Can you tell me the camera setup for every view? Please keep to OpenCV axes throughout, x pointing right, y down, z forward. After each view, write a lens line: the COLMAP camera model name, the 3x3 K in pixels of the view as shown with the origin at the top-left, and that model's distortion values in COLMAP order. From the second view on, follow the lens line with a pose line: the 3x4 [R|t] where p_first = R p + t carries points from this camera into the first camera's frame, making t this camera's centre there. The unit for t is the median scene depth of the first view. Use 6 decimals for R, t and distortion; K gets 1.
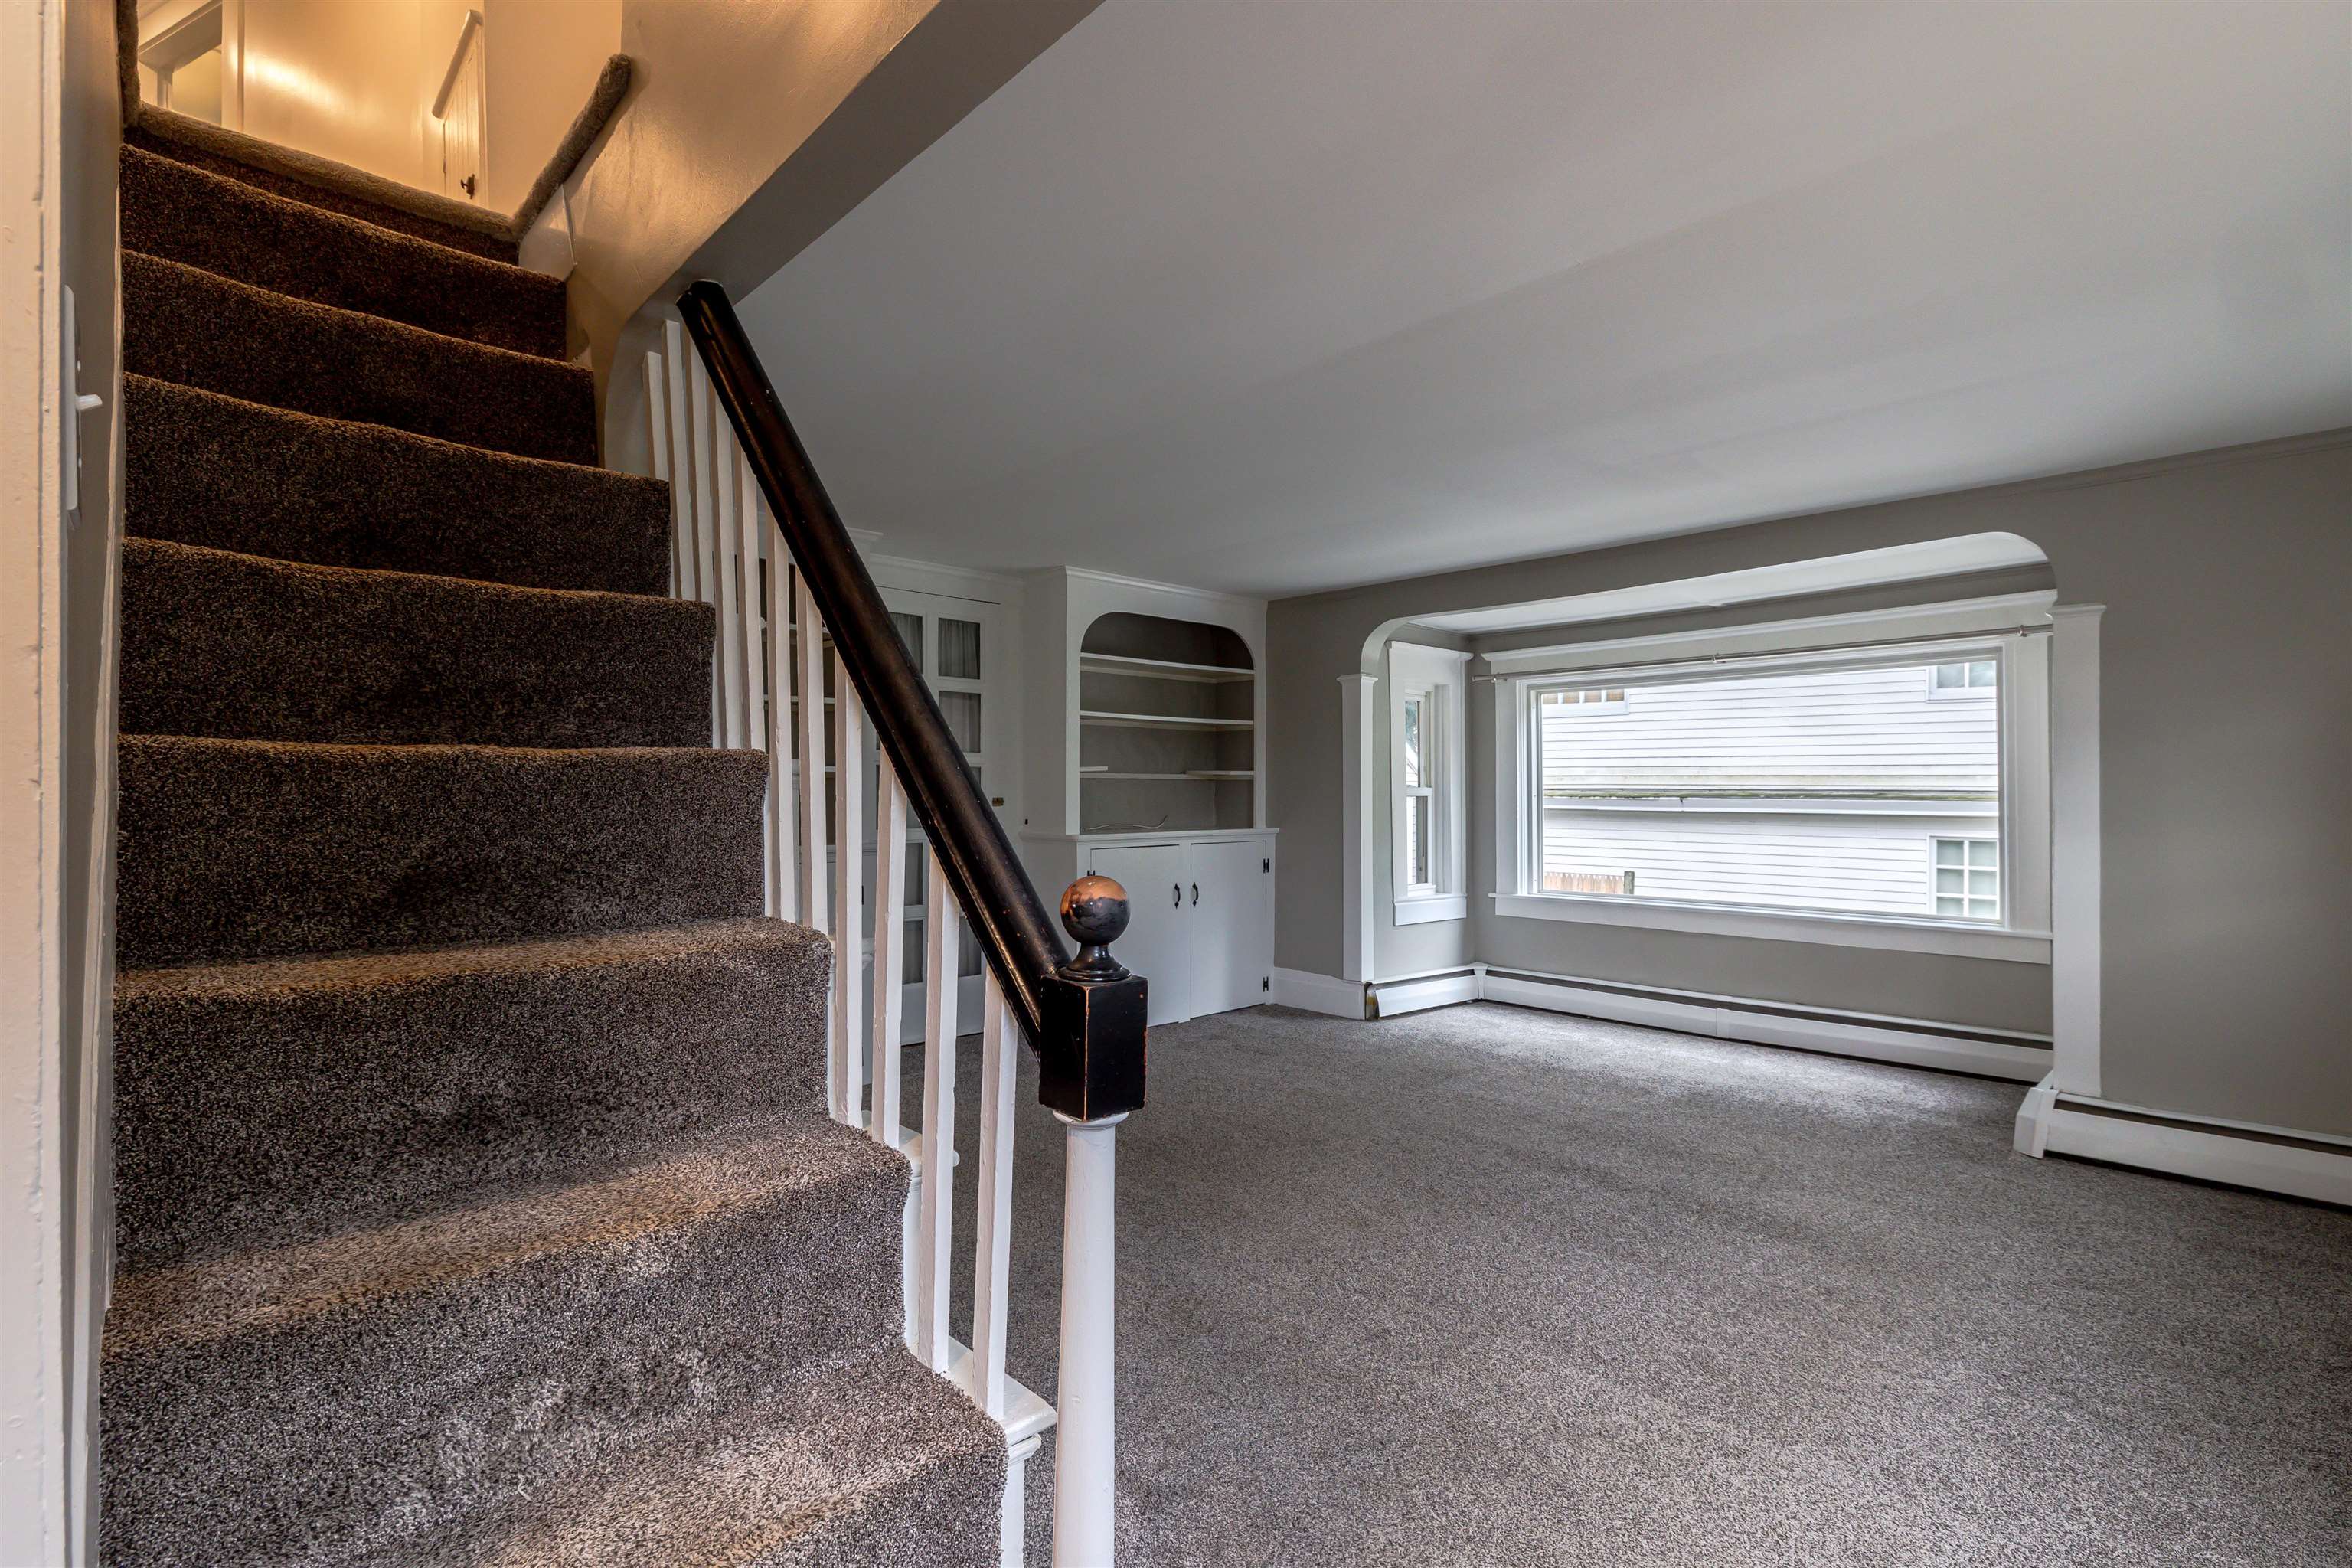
lens RADIAL K [[1098.1, 0, 1185.5], [0, 1098.1, 779.3], [0, 0, 1]] dist [-0.010093, 0.002538]
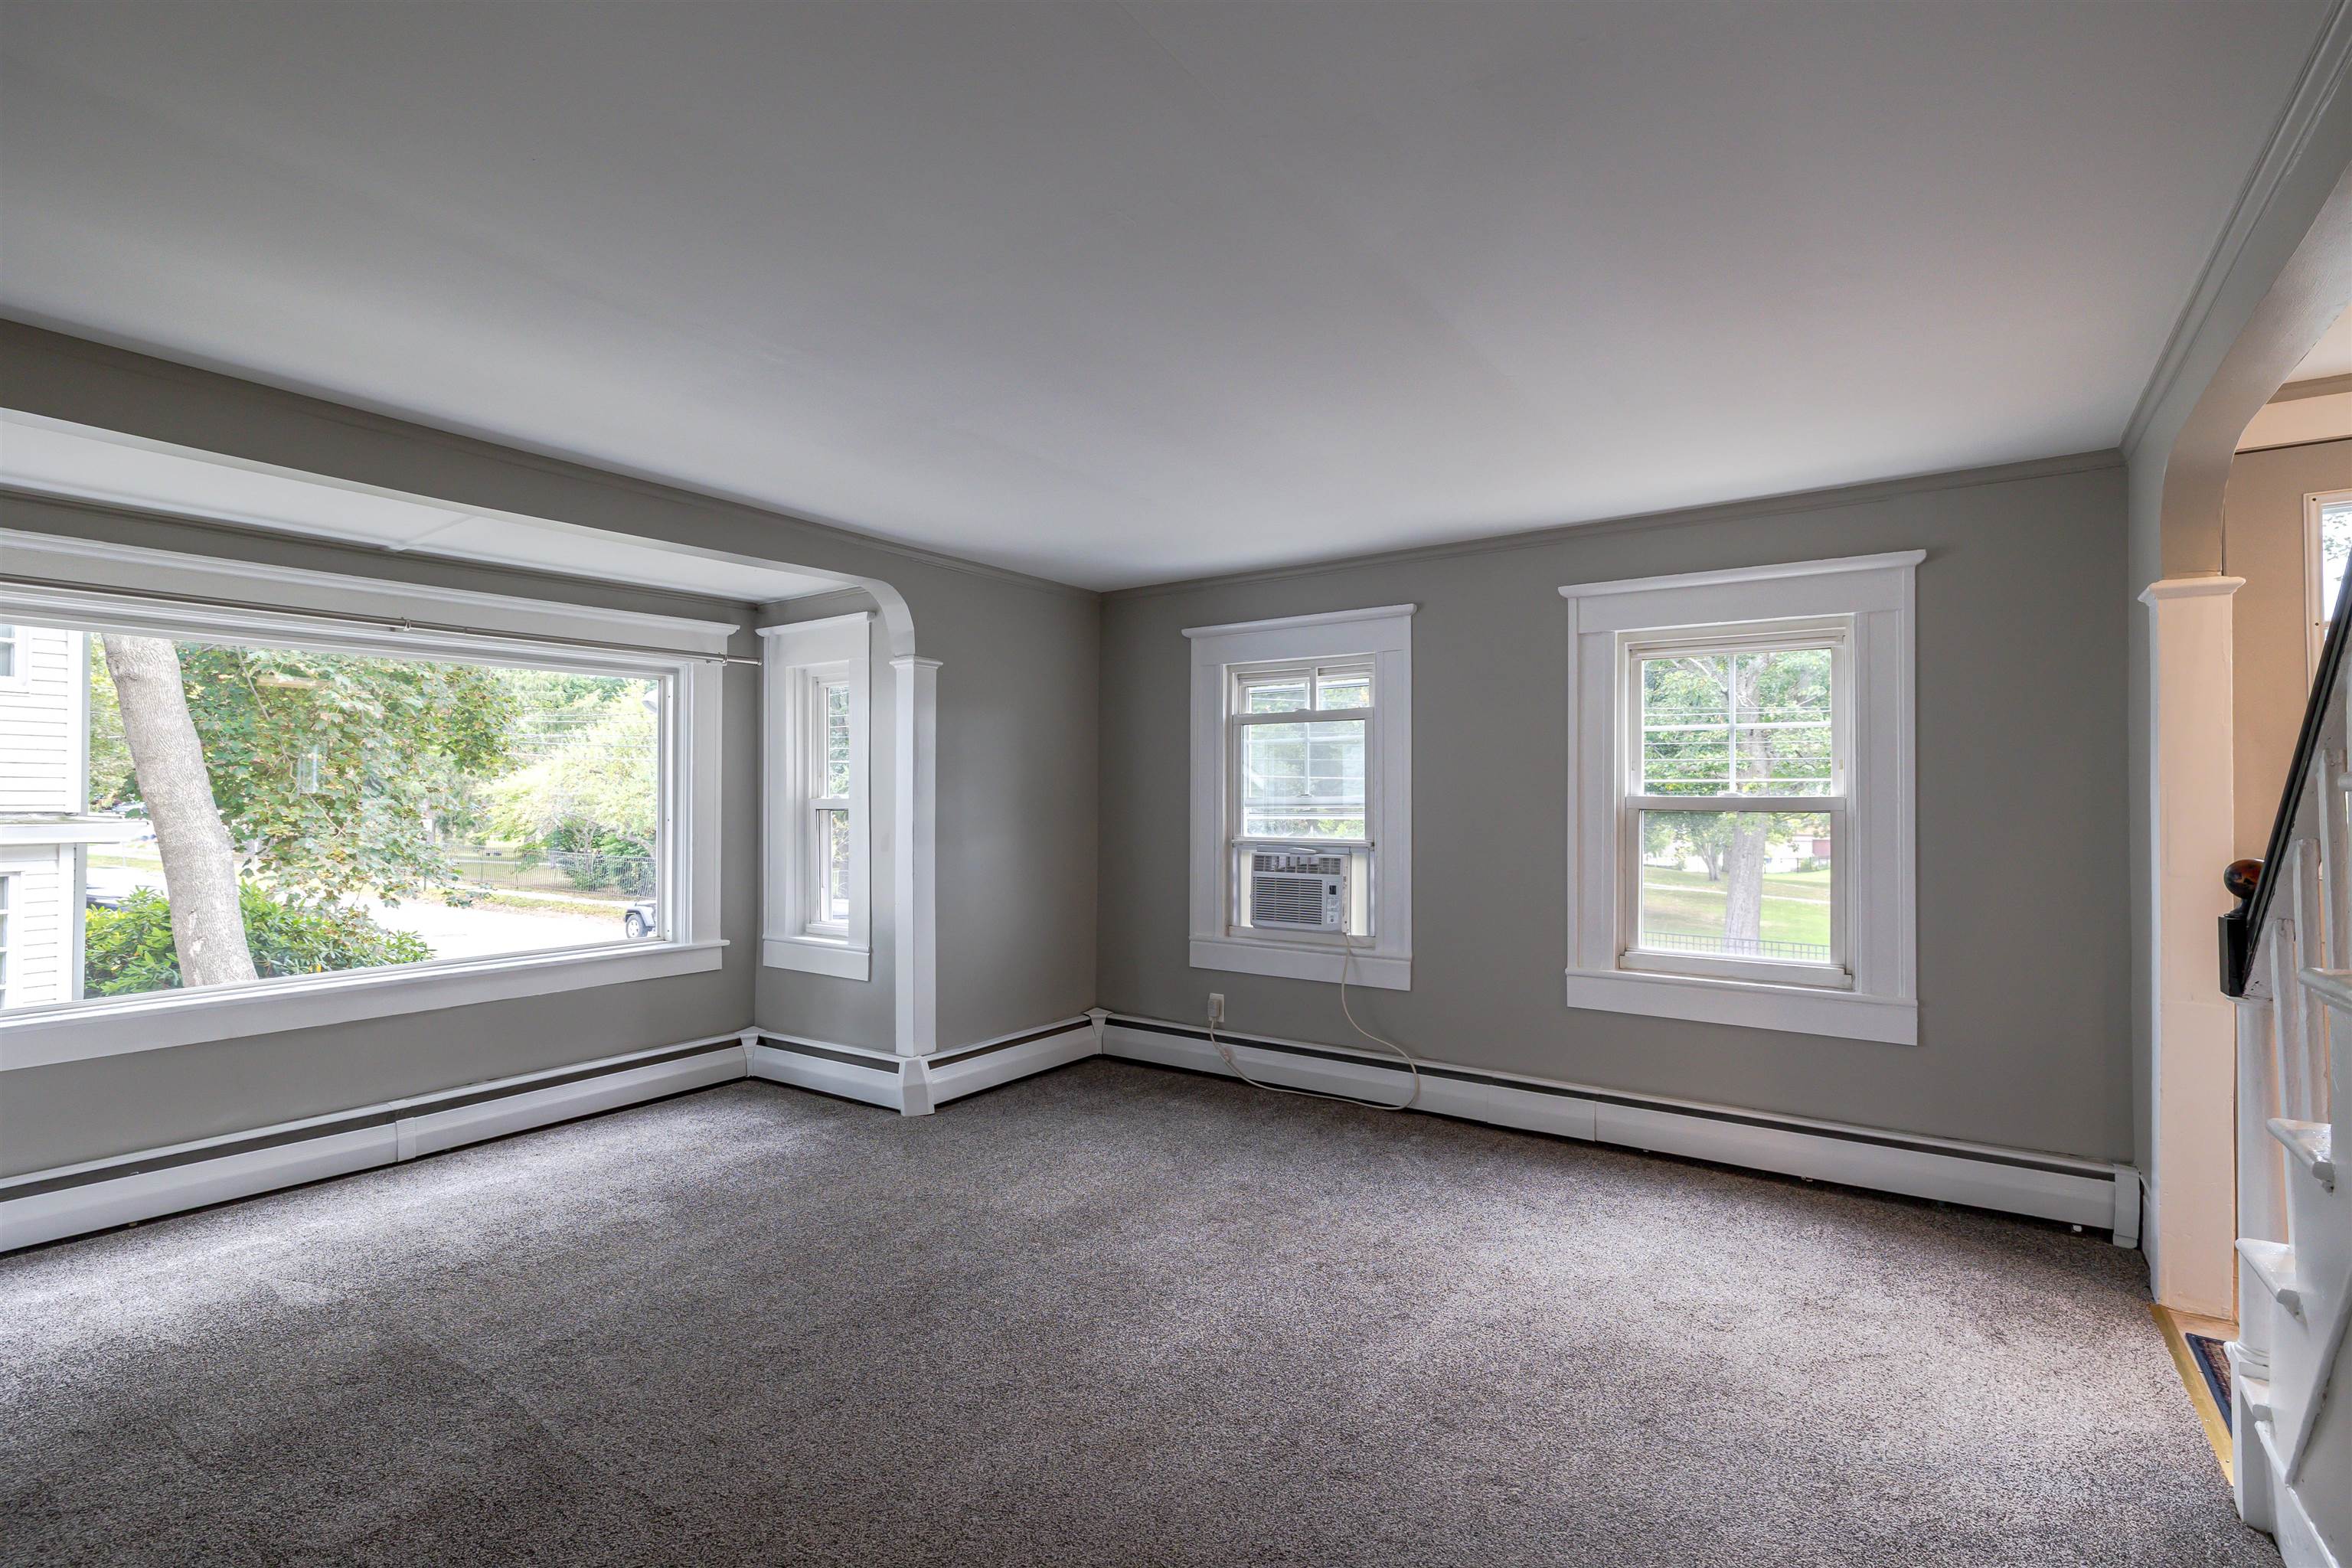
lens RADIAL K [[1098.1, 0, 1185.1], [0, 1098.1, 783.0], [0, 0, 1]] dist [-0.010093, 0.002538]
pose [[-0.198688, 0.013852, 0.979965, -0.372061], [-0.005285, 0.999870, -0.015205, -0.000730], [-0.980048, -0.008200, -0.198589, 0.777039]]
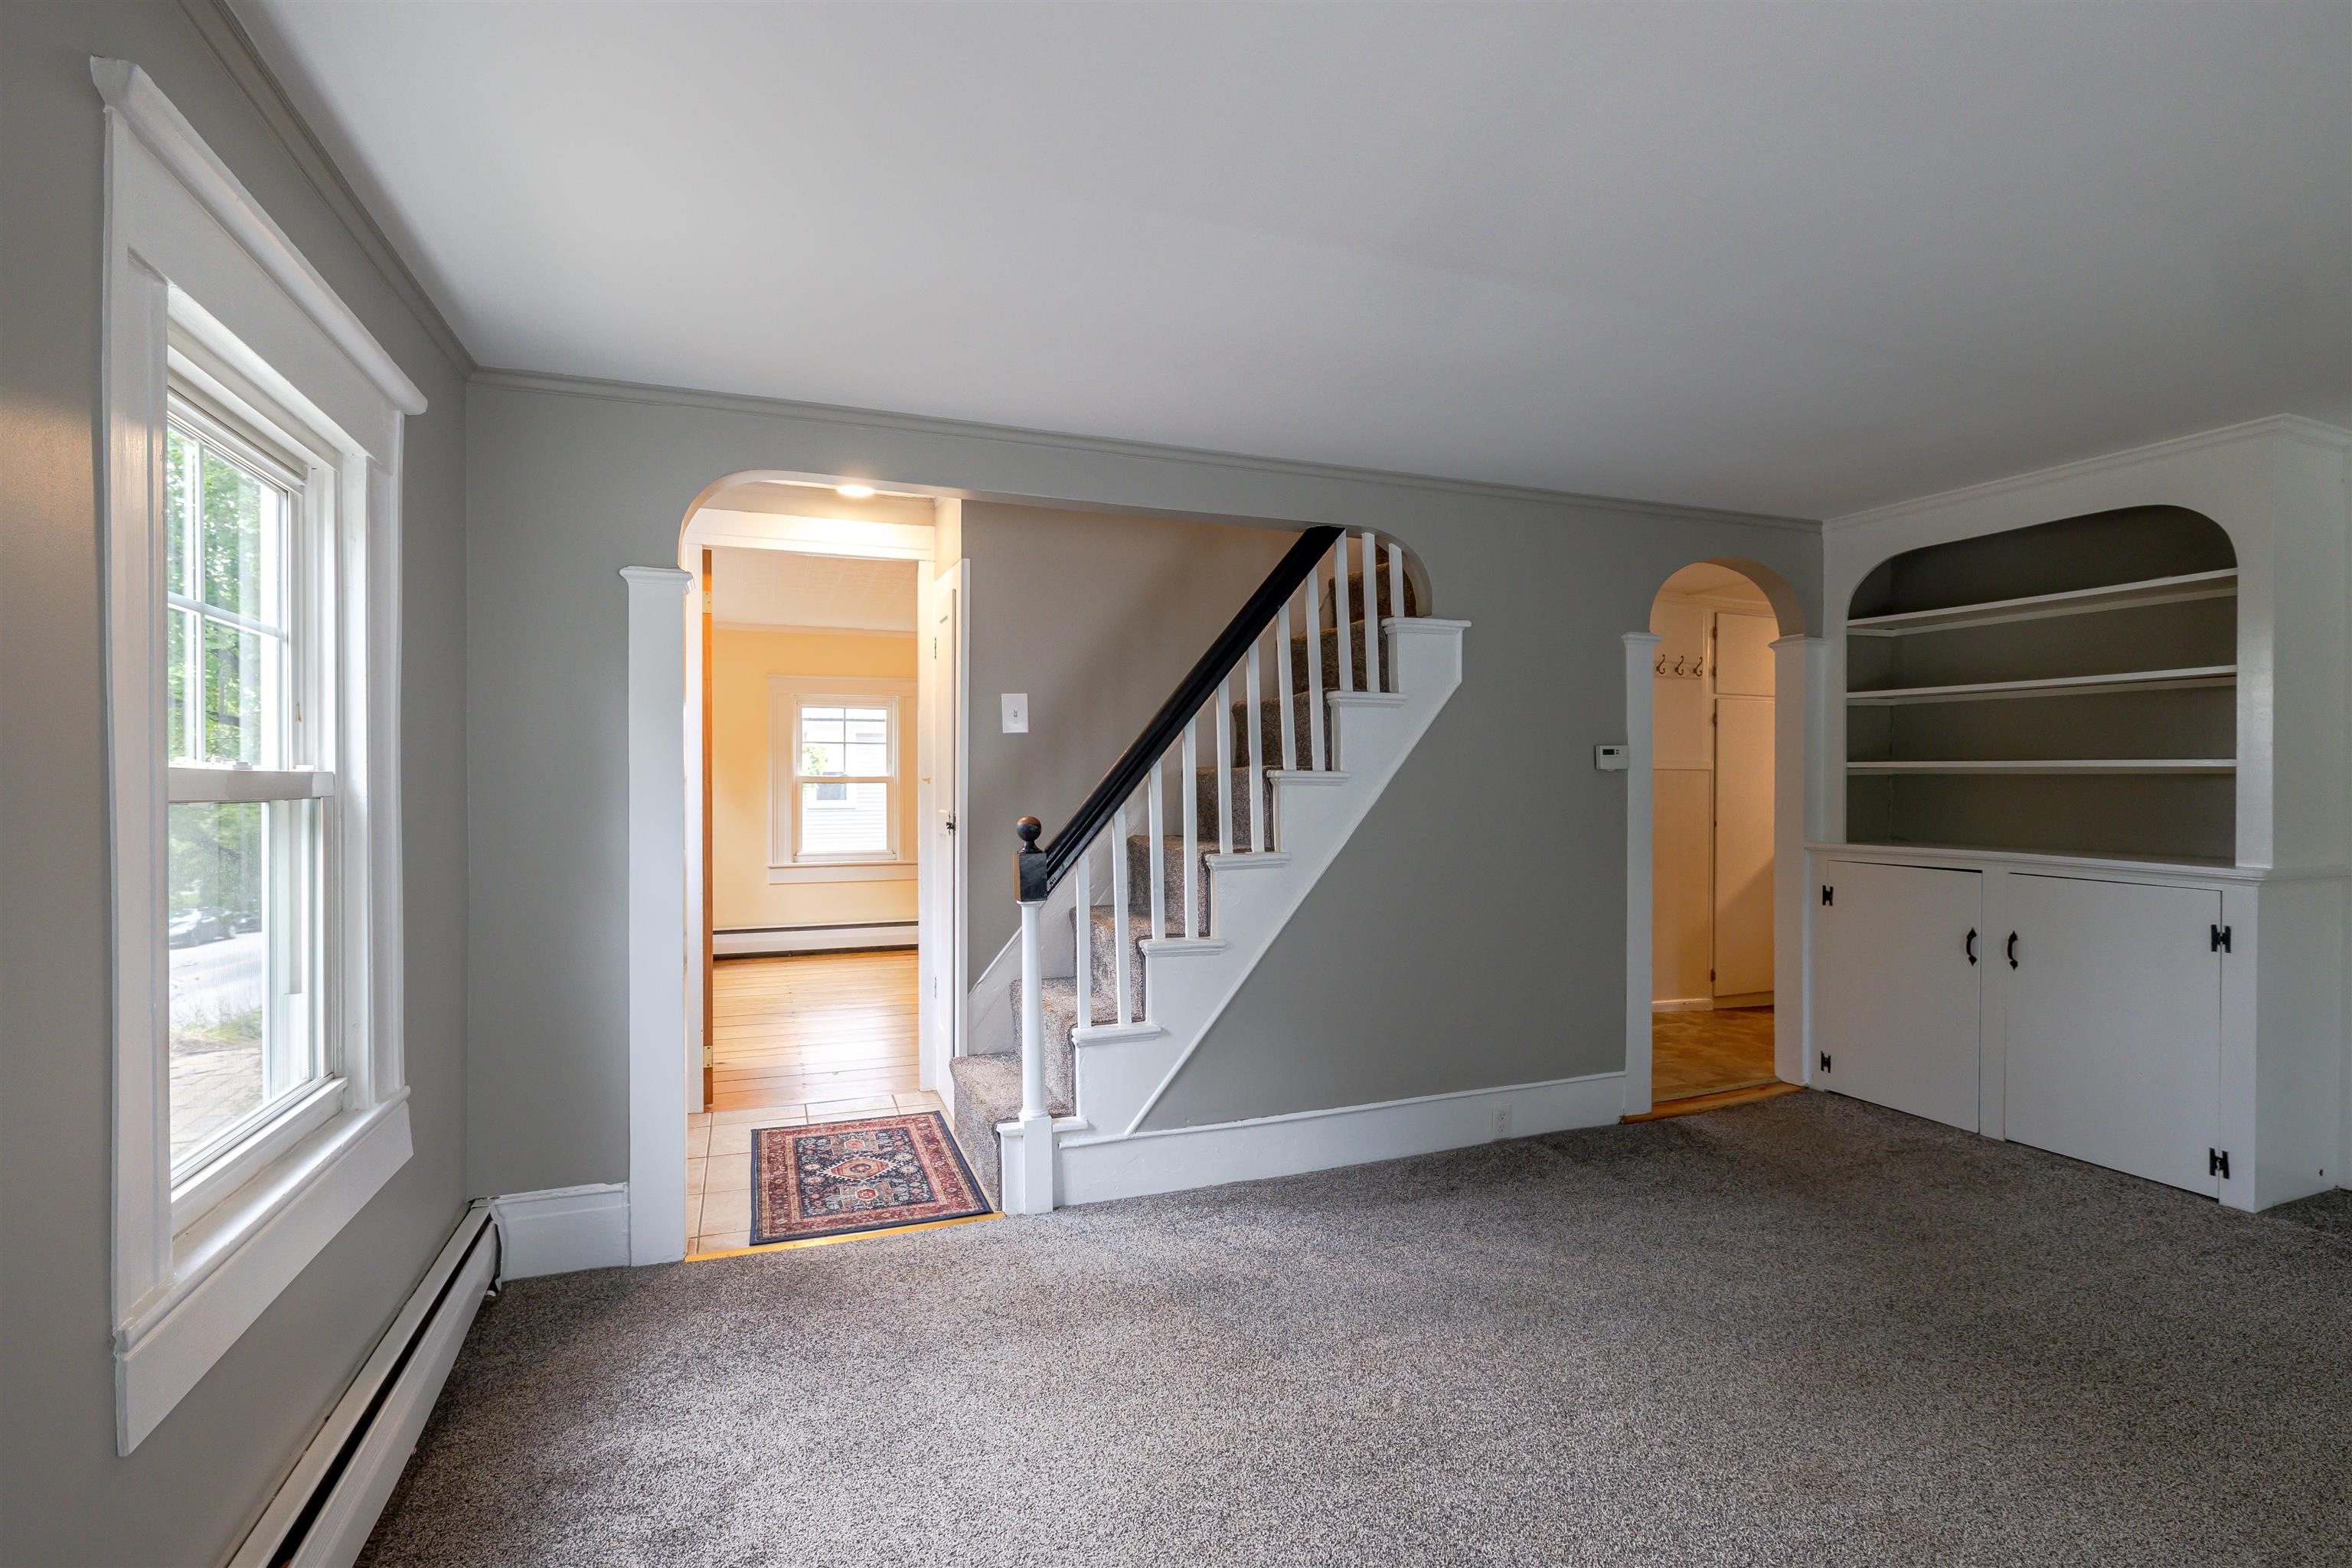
lens RADIAL K [[1098.1, 0, 1177.0], [0, 1098.1, 782.4], [0, 0, 1]] dist [-0.010093, 0.002538]
pose [[-0.381812, 0.003965, -0.924231, 0.619637], [0.003911, 0.999989, 0.002674, -0.001371], [0.924232, -0.002594, -0.381823, 0.634292]]
